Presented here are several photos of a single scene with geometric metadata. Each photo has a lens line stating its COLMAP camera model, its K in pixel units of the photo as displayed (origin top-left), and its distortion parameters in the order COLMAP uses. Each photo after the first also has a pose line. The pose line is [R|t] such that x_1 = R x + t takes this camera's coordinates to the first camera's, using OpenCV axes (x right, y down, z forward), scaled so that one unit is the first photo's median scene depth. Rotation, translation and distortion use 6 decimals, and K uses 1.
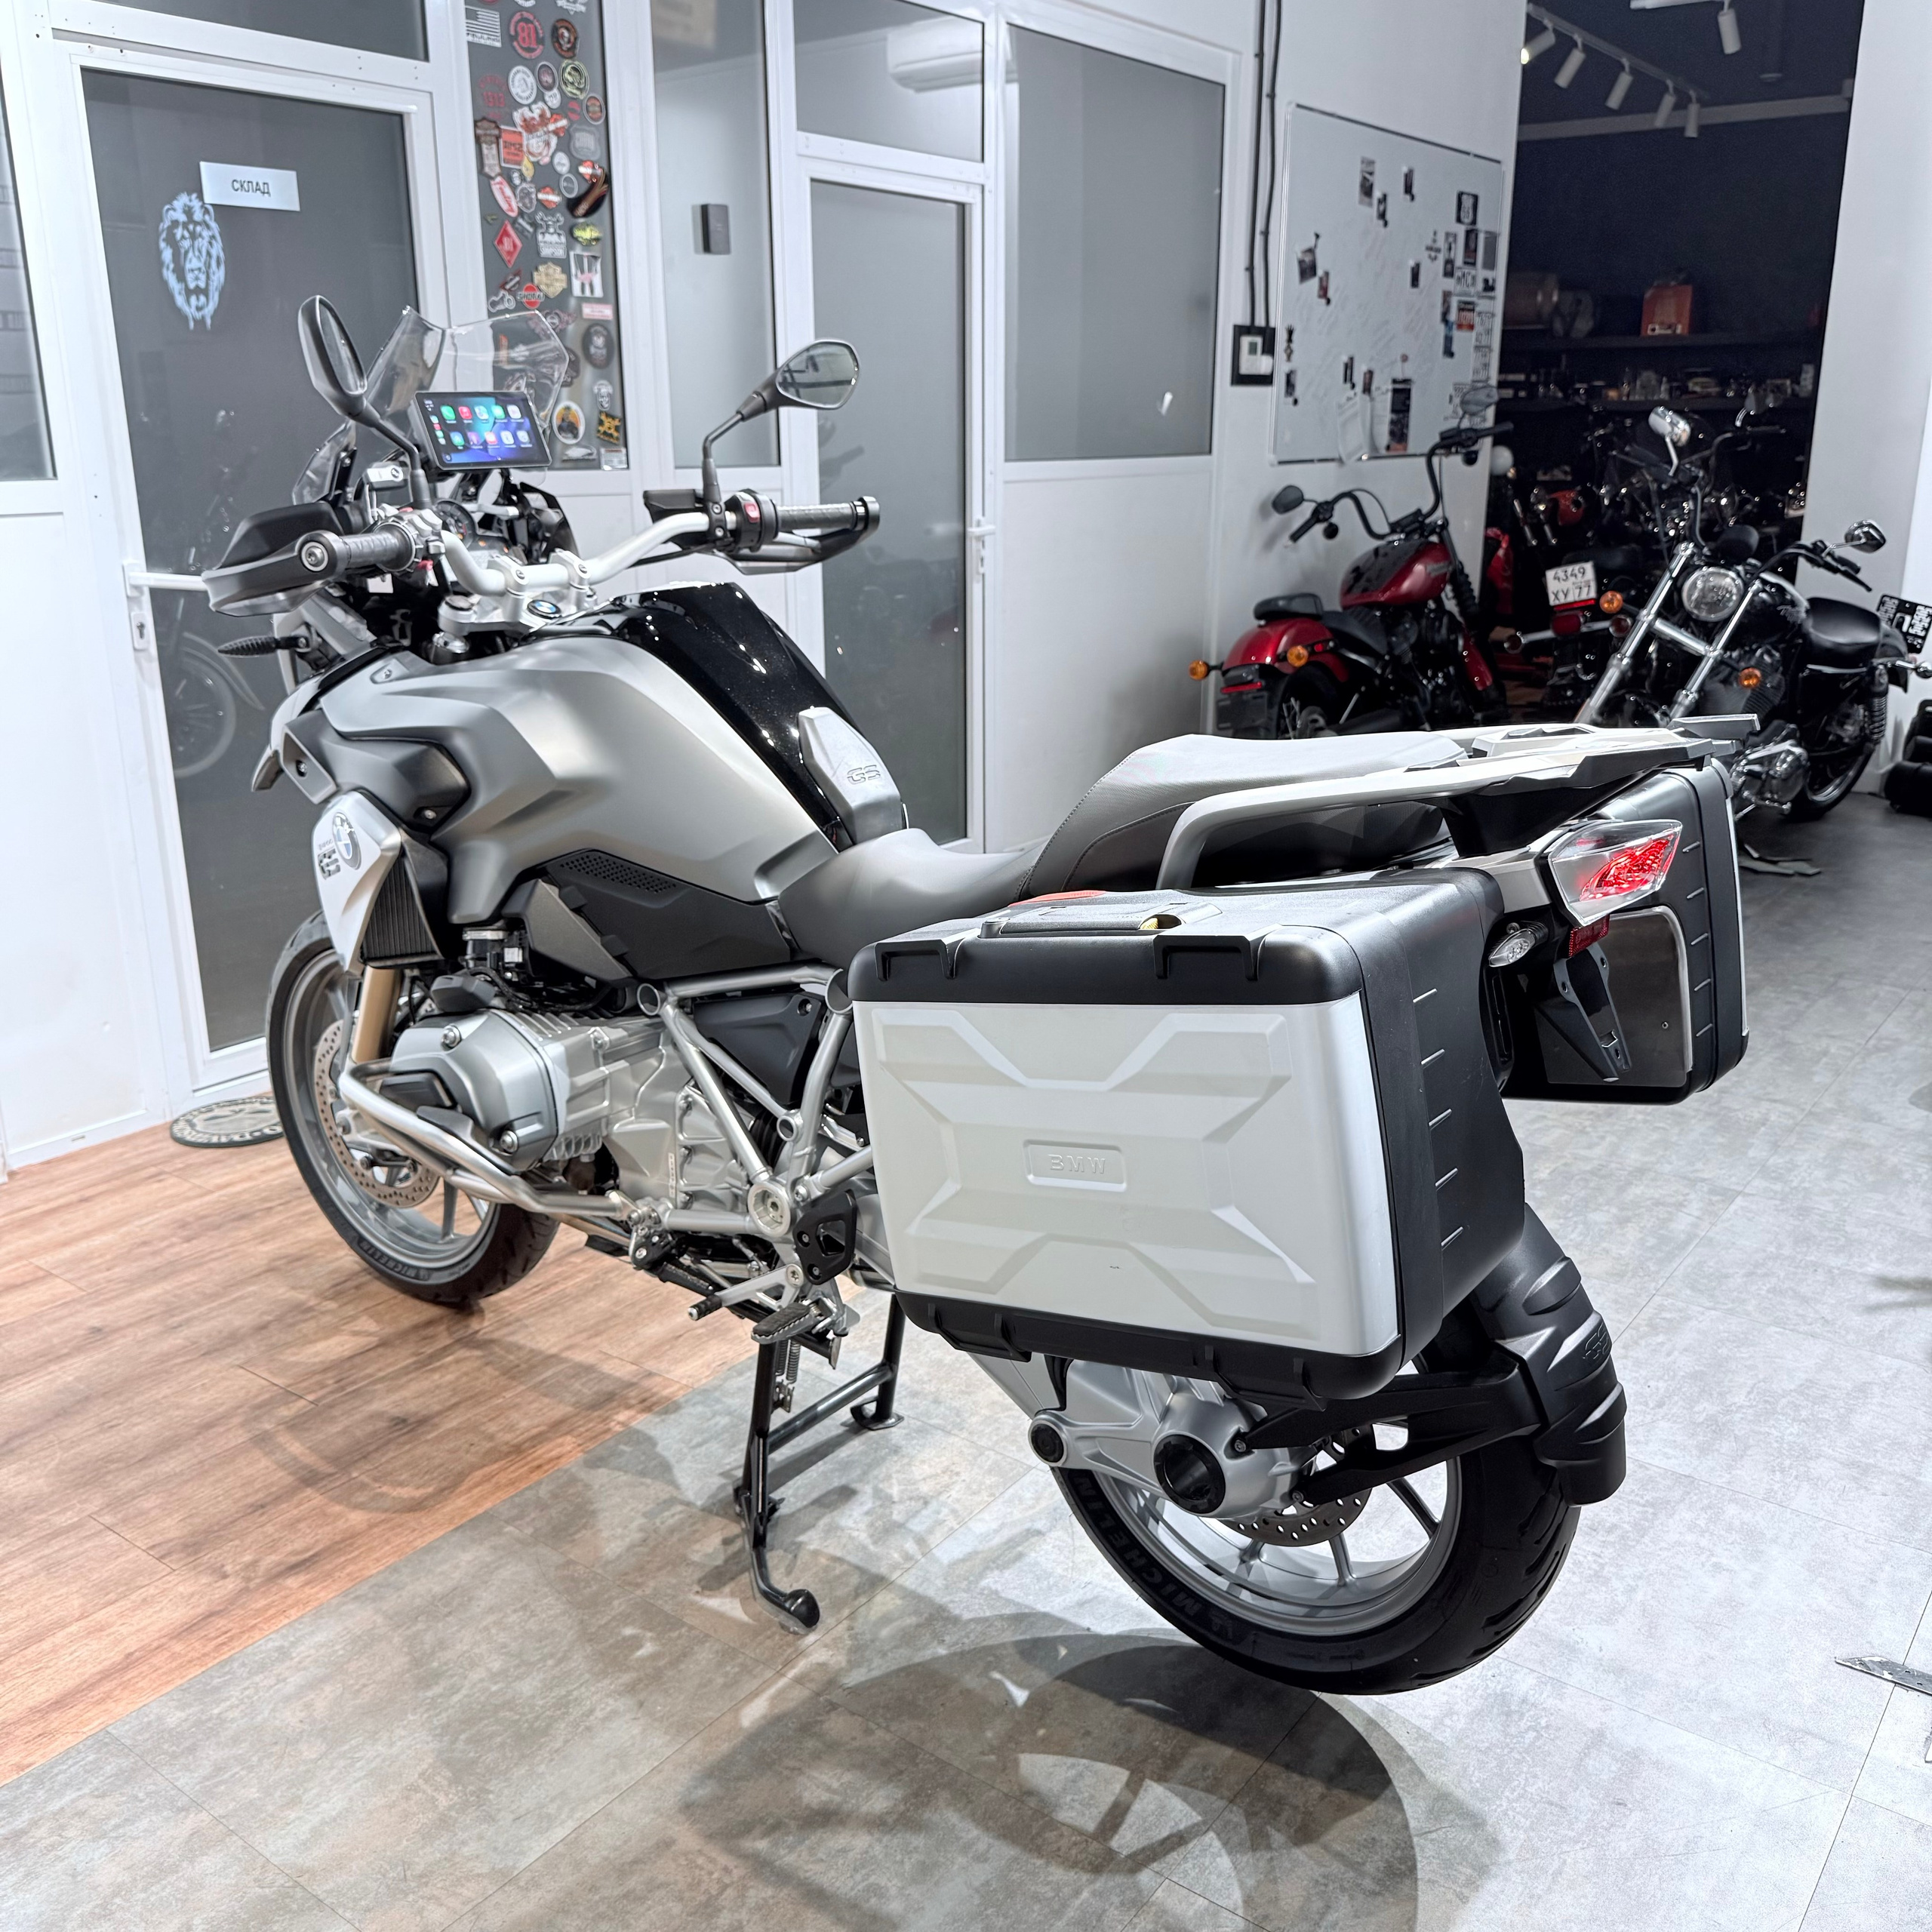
lens RADIAL K [[1807.0, 0, 966.6], [0, 1807.0, 972.2], [0, 0, 1]] dist [0.173569, -0.405977]
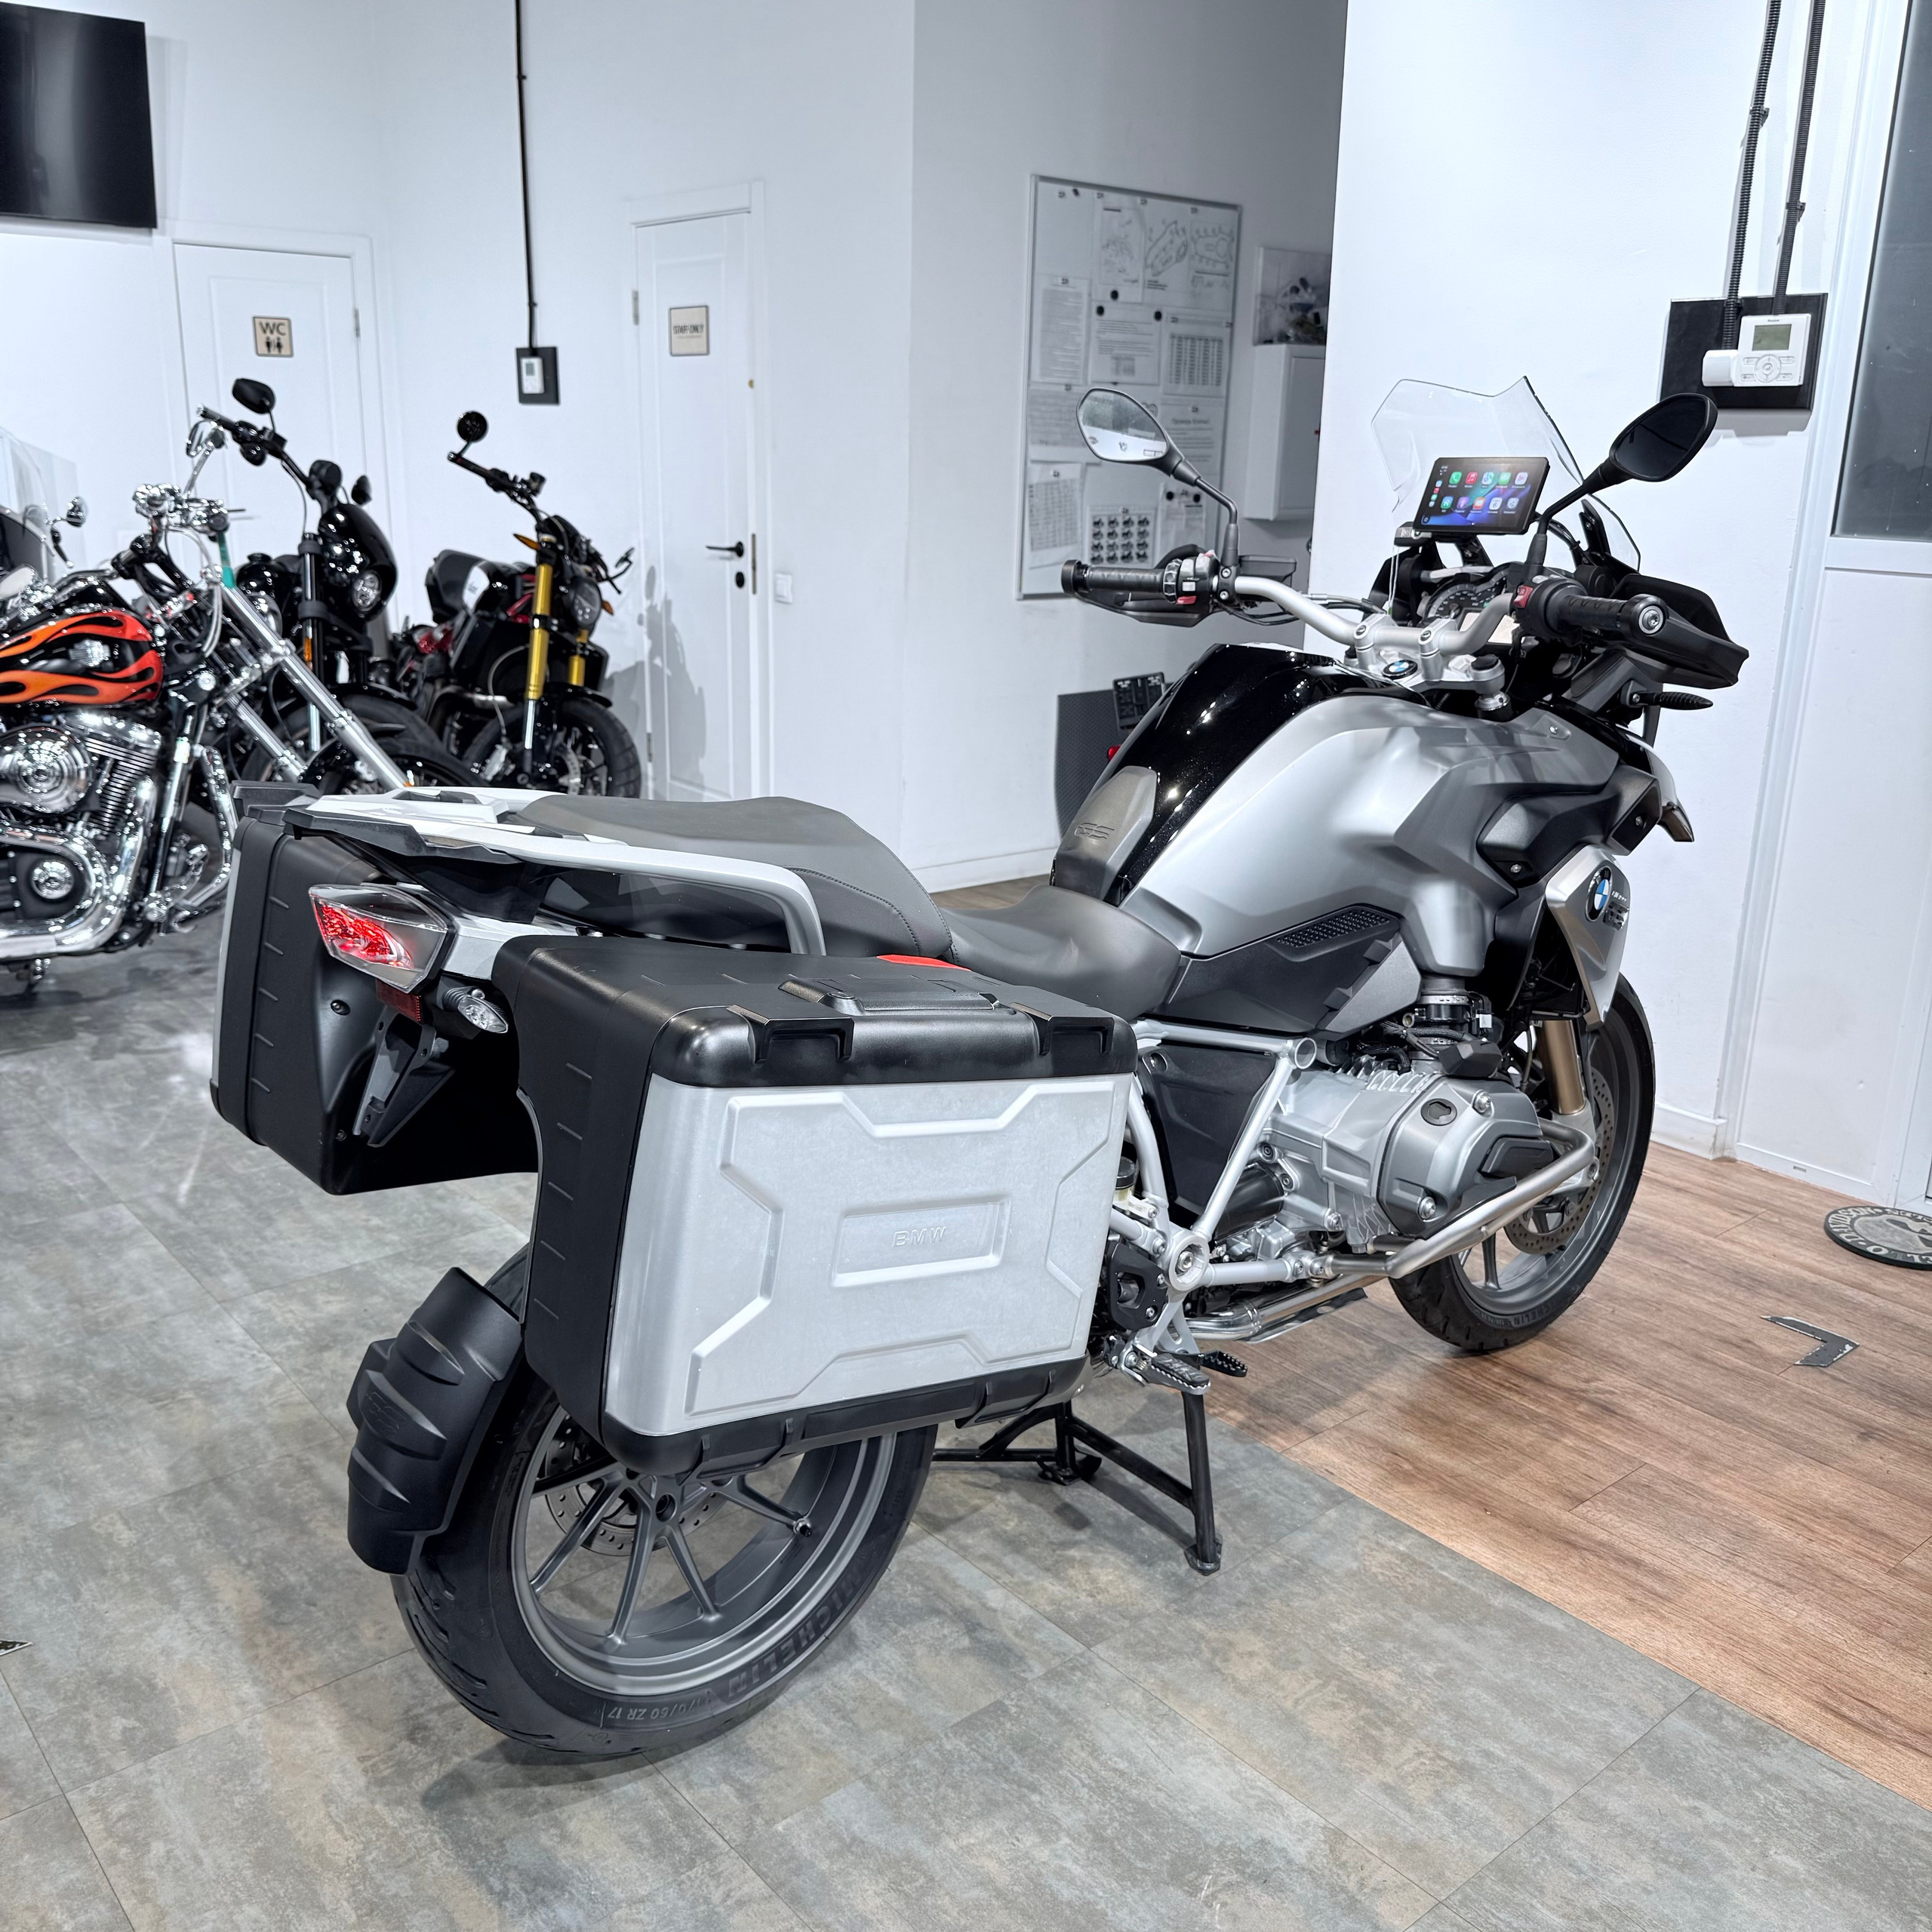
lens RADIAL K [[1801.9, 0, 966.0], [0, 1801.9, 966.0], [0, 0, 1]] dist [0.168972, -0.360057]
pose [[-0.225250, 0.268897, -0.936460, 0.782337], [-0.297442, 0.896296, 0.328909, -0.296970], [0.927788, 0.352629, -0.121909, 0.910752]]
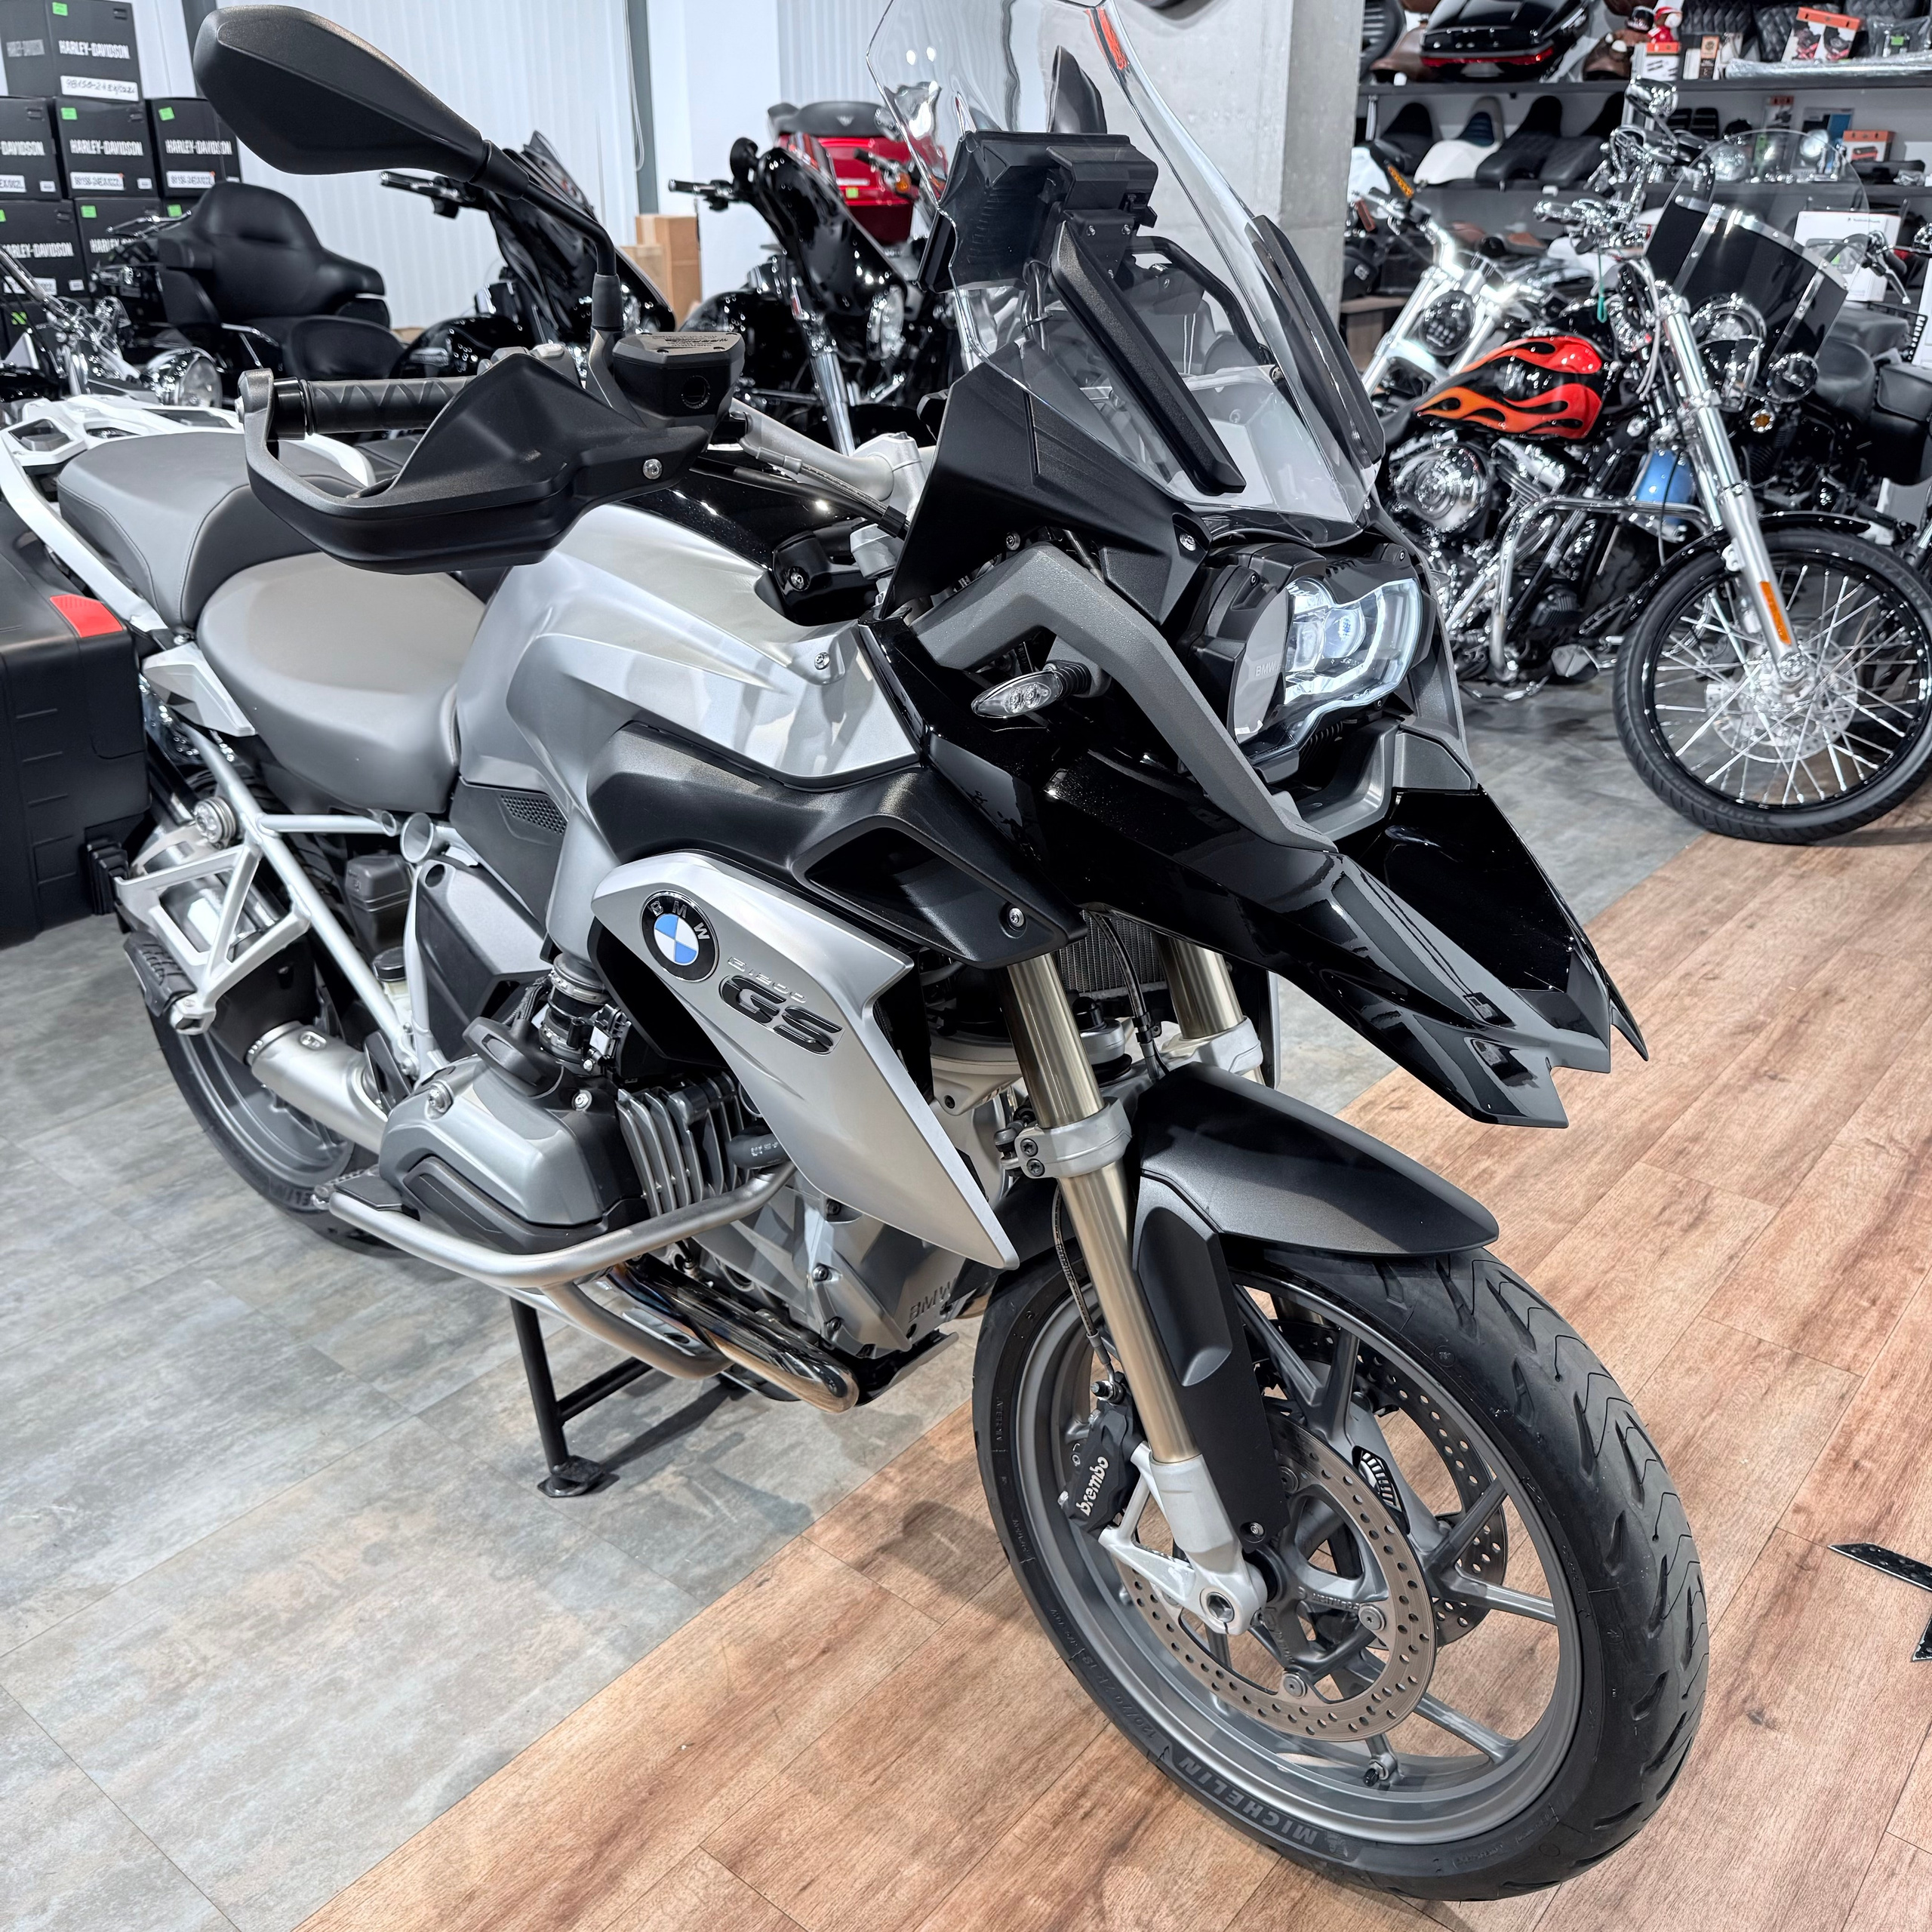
lens RADIAL K [[1836.4, 0, 965.5], [0, 1836.4, 958.8], [0, 0, 1]] dist [0.017929, -0.019690]
pose [[-0.998875, -0.016708, 0.044389, -0.257901], [0.016389, 0.756646, 0.653619, -0.460633], [-0.044507, 0.653611, -0.755521, 1.477542]]
